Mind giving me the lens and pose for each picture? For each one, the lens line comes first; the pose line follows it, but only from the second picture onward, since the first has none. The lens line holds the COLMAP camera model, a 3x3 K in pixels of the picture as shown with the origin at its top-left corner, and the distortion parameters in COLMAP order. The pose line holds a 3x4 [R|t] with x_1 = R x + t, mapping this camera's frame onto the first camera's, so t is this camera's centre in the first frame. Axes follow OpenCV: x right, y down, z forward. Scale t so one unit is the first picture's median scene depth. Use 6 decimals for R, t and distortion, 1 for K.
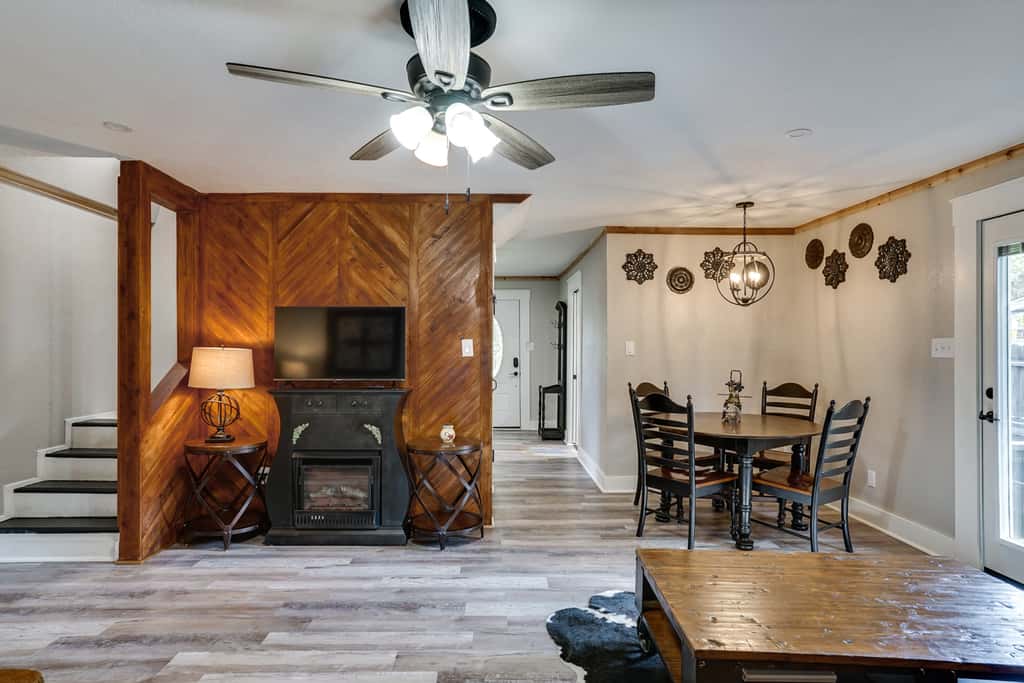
lens RADIAL K [[546.6, 0, 505.1], [0, 546.6, 356.5], [0, 0, 1]] dist [-0.052905, 0.051528]
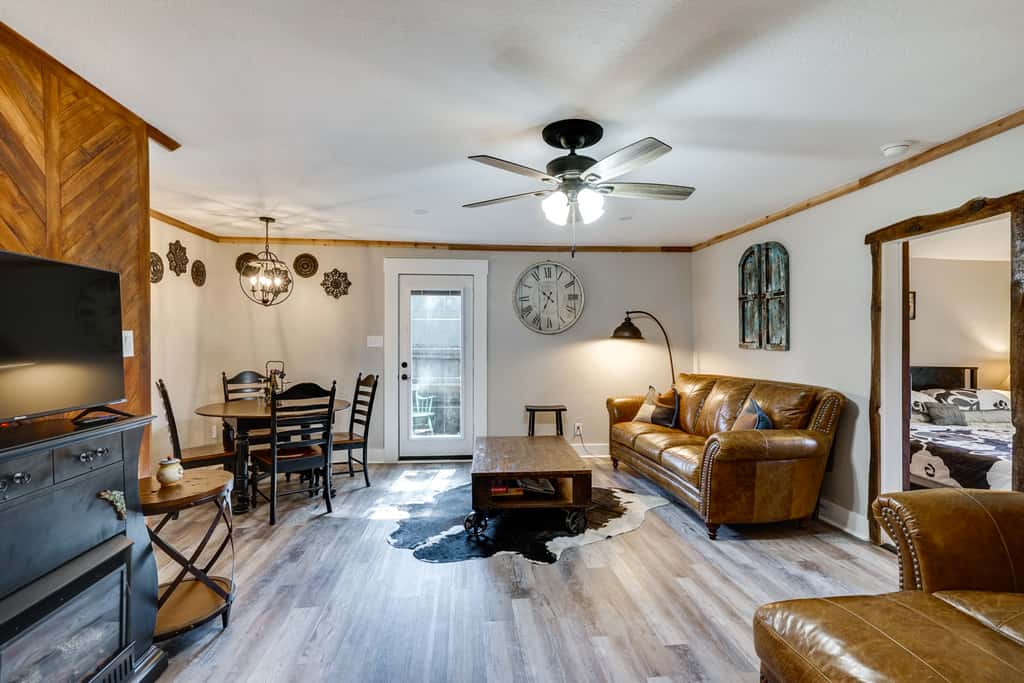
lens RADIAL K [[497.9, 0, 512.0], [0, 497.9, 341.5], [0, 0, 1]] dist [-0.042509, 0.037343]
pose [[-0.087224, -0.003896, 0.996181, -0.698674], [0.016866, 0.999843, 0.005387, -0.014167], [-0.996046, 0.017271, -0.087145, 0.596290]]
